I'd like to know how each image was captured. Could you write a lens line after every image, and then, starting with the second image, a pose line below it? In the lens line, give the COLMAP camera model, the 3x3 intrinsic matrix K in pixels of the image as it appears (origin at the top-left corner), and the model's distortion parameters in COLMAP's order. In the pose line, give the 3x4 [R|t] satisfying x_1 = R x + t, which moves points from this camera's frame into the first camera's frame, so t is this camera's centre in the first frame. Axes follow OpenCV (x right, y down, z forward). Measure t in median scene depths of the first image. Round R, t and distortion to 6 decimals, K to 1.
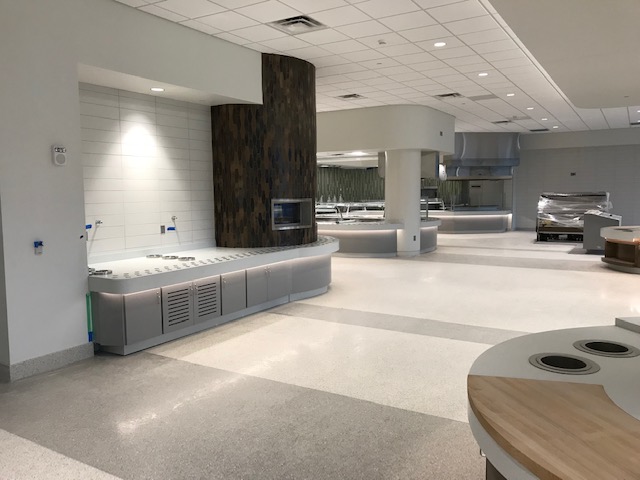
lens RADIAL K [[519.1, 0, 320.6], [0, 519.1, 241.2], [0, 0, 1]] dist [0.050106, -0.045829]
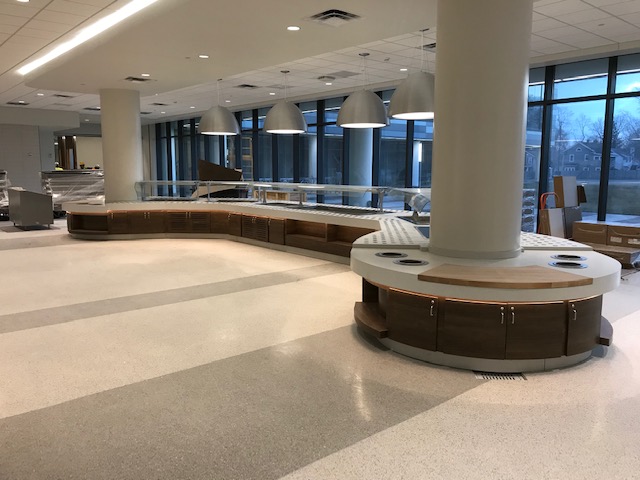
lens RADIAL K [[519.1, 0, 319.8], [0, 519.1, 239.3], [0, 0, 1]] dist [0.050106, -0.045829]
pose [[0.304727, -0.112385, 0.945786, -0.816868], [0.077348, 0.992654, 0.093033, -0.026259], [-0.949294, 0.044805, 0.311181, 0.442617]]
